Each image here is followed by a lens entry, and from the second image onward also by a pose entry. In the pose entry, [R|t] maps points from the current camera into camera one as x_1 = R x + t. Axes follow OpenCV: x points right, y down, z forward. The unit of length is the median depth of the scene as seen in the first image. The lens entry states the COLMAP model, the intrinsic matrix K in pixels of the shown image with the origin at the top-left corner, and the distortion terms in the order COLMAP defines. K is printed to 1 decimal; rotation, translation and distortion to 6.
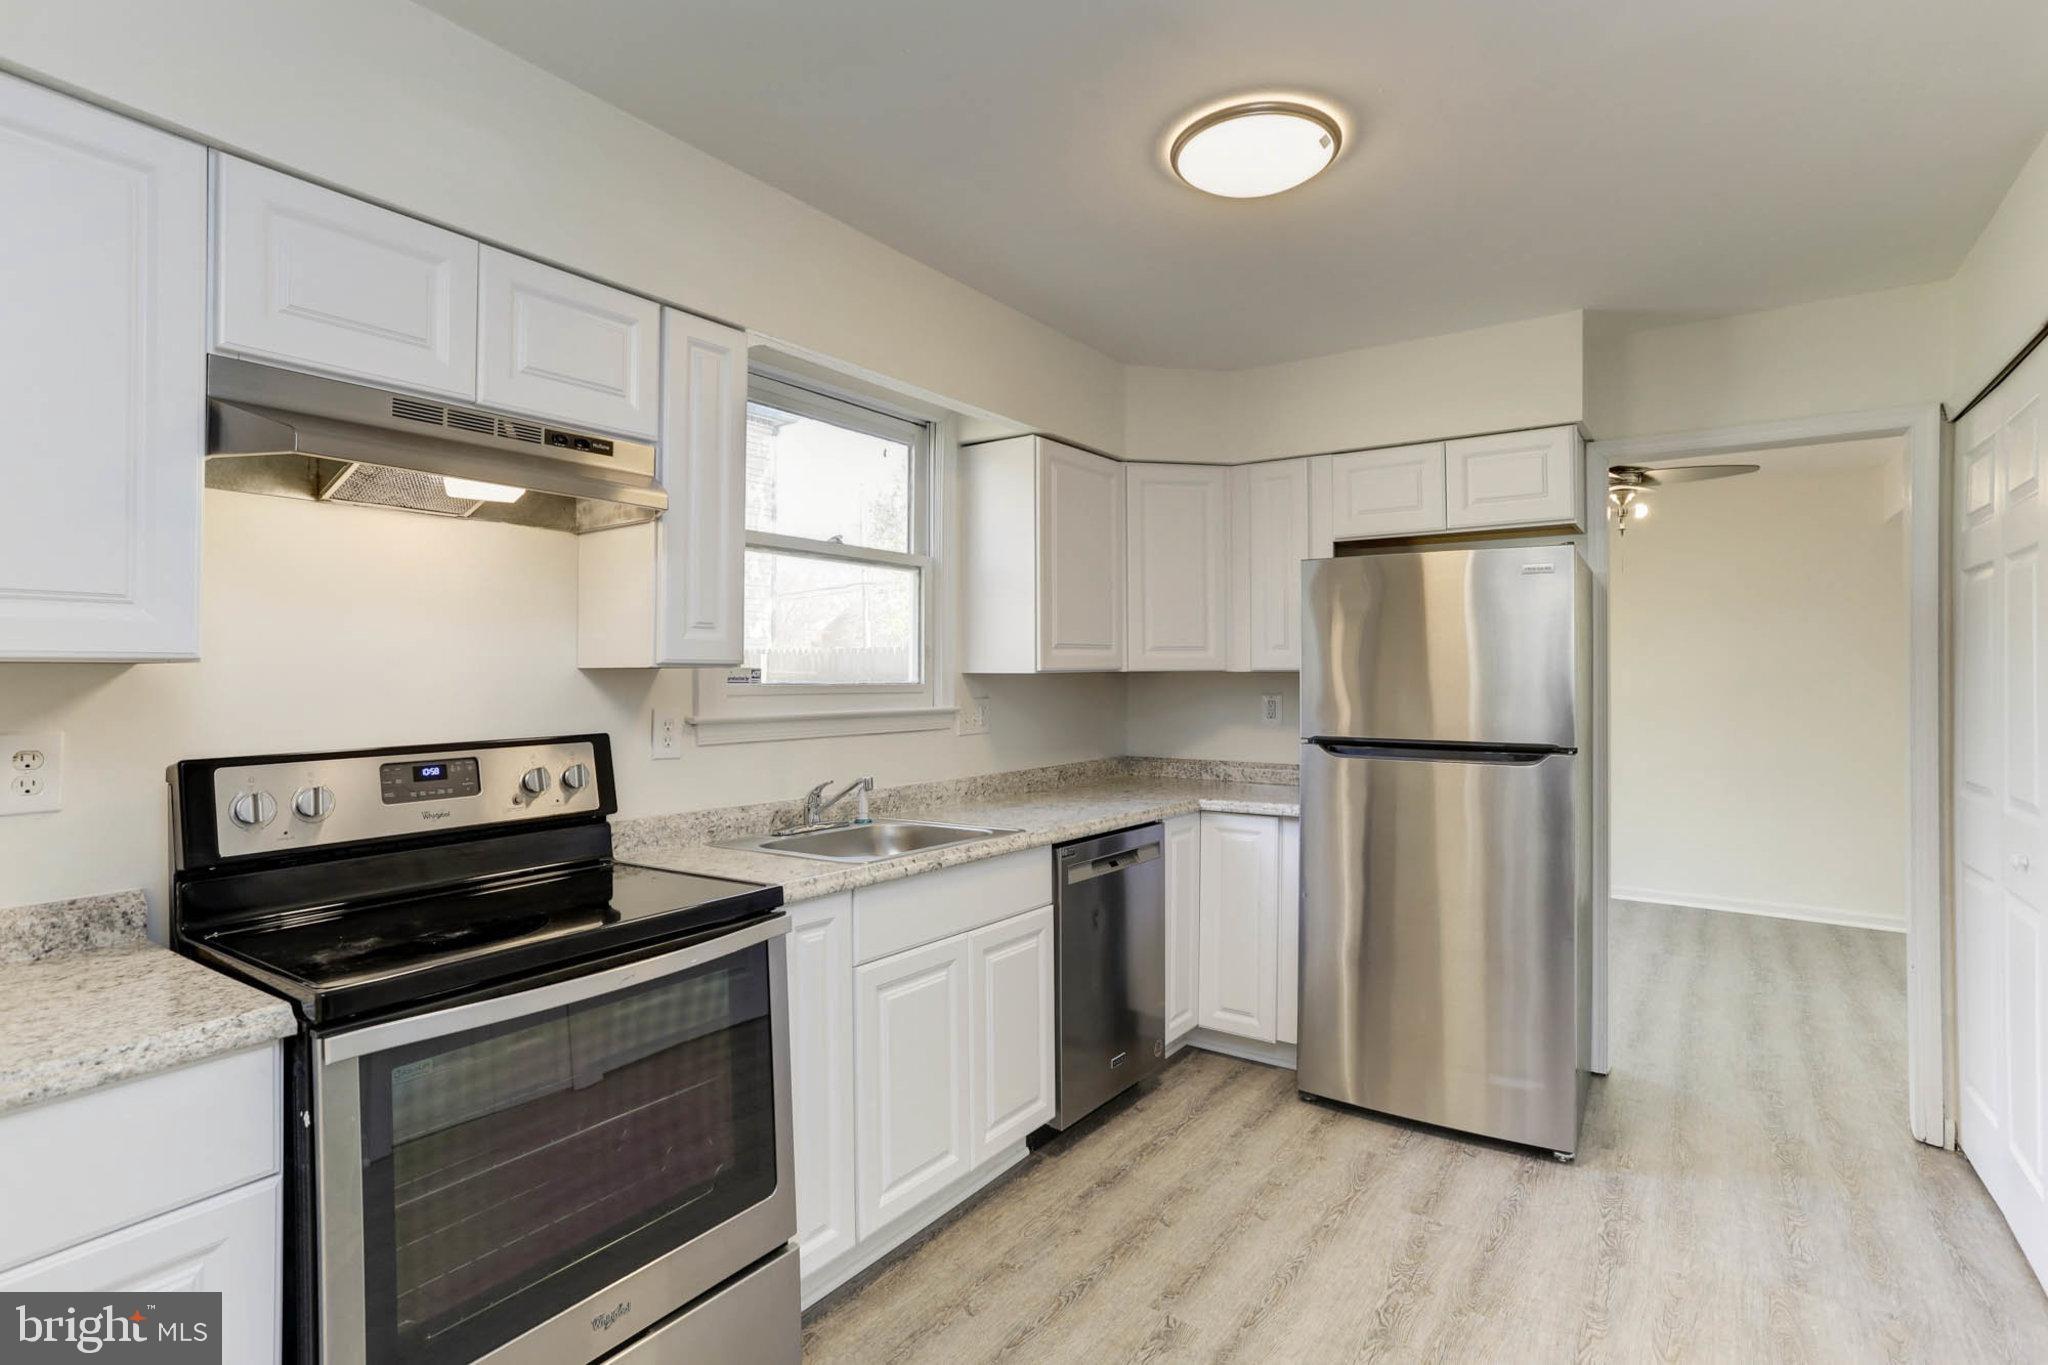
lens RADIAL K [[1008.5, 0, 1017.3], [0, 1008.5, 668.3], [0, 0, 1]] dist [-0.049651, 0.033366]
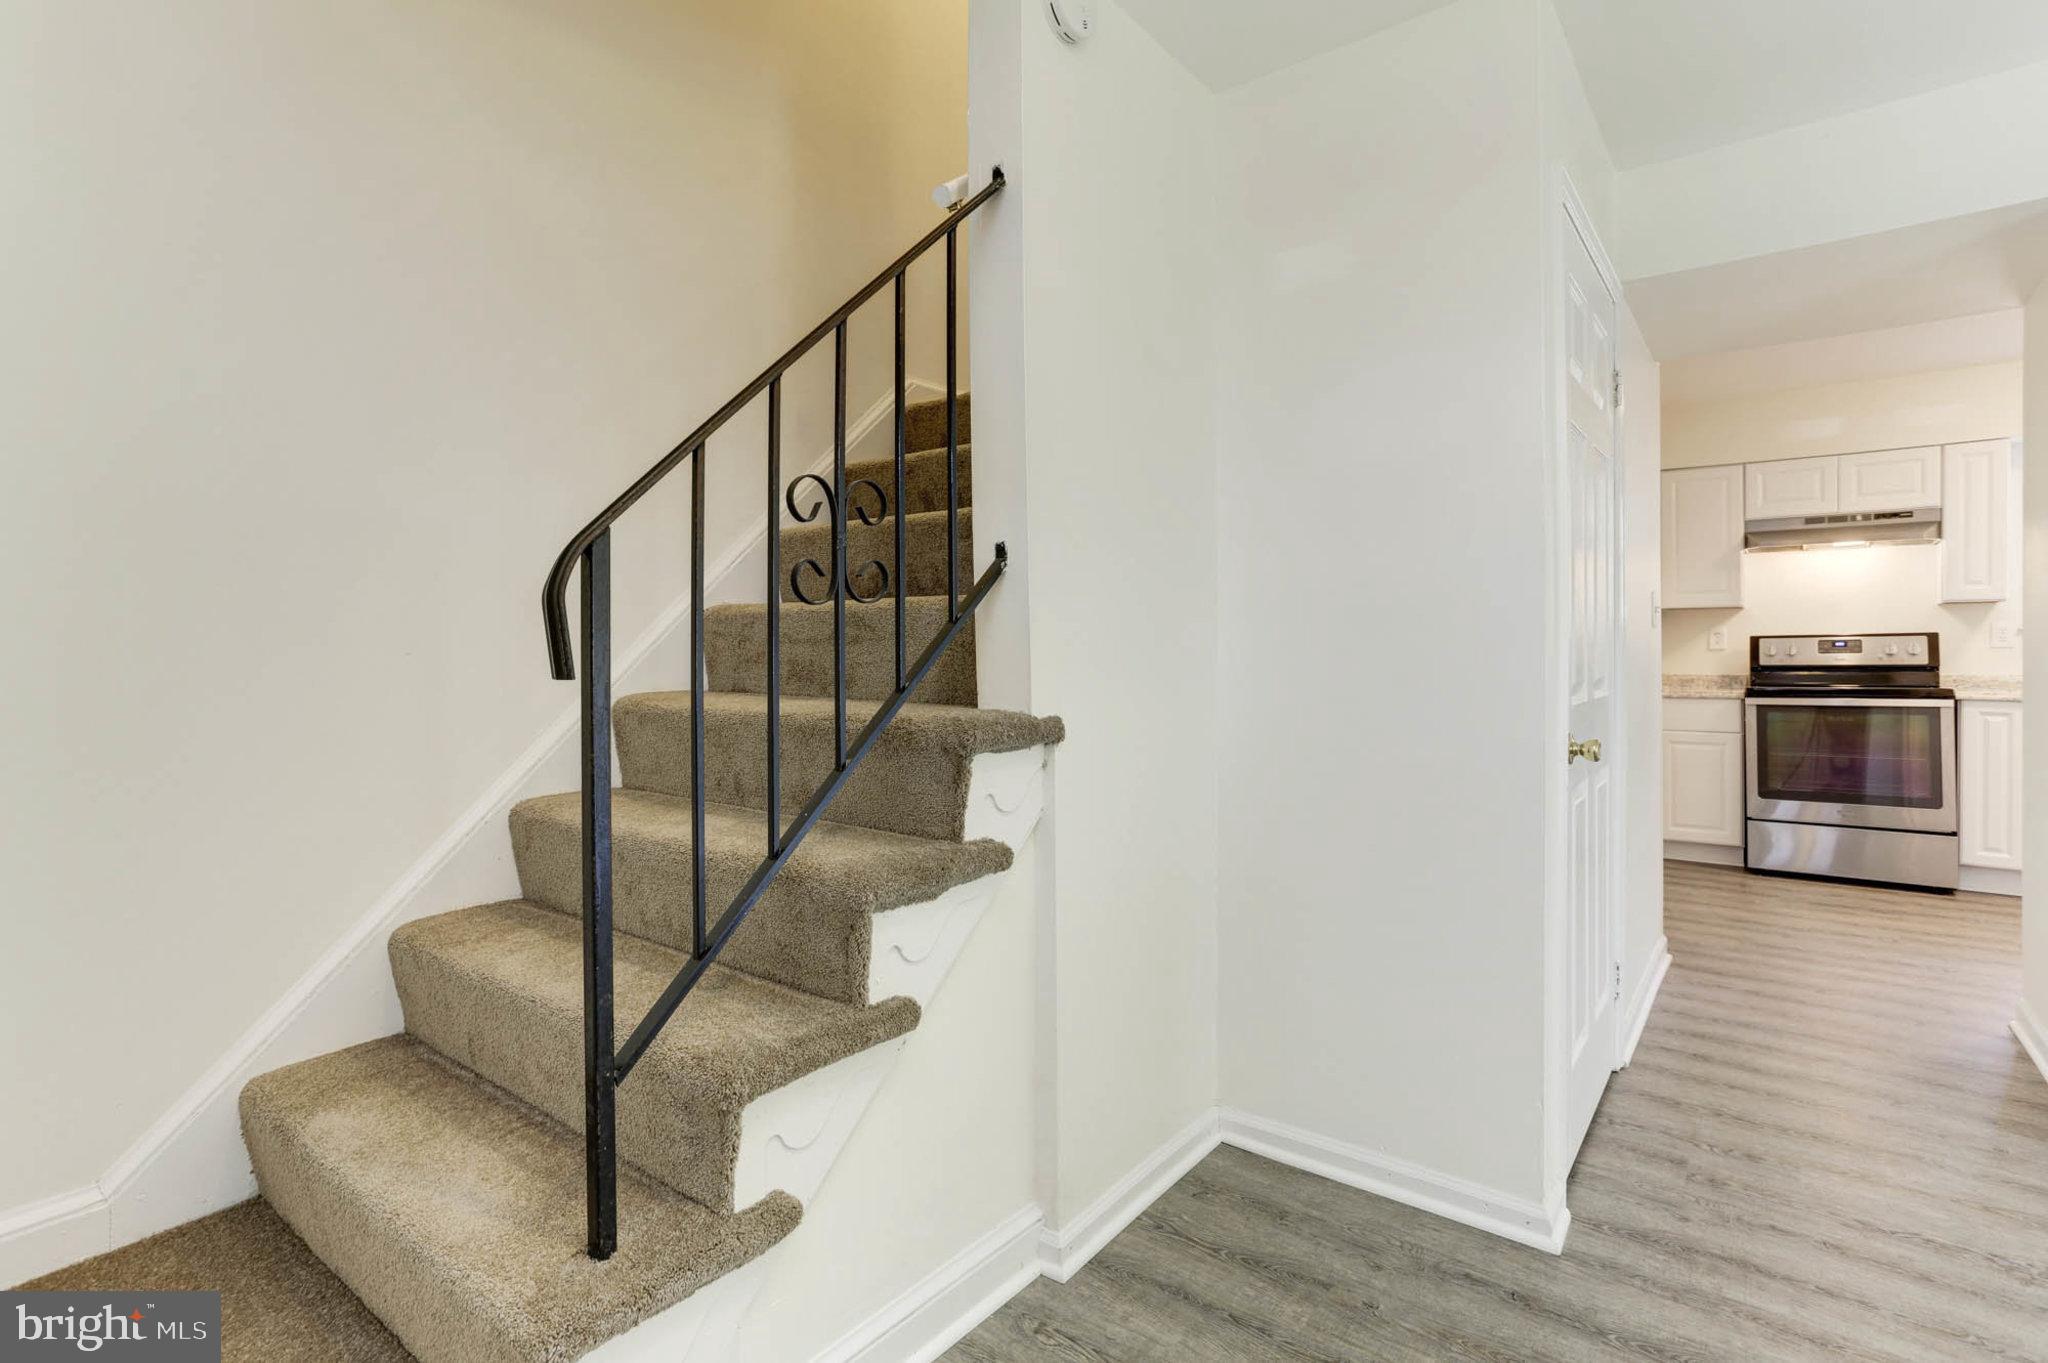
lens RADIAL K [[1008.5, 0, 1017.3], [0, 1008.5, 667.3], [0, 0, 1]] dist [-0.049651, 0.033366]
pose [[-0.066630, 0.007662, -0.997748, 2.725306], [-0.000297, 0.999970, 0.007699, 0.174531], [0.997778, 0.000809, -0.066626, -1.299300]]
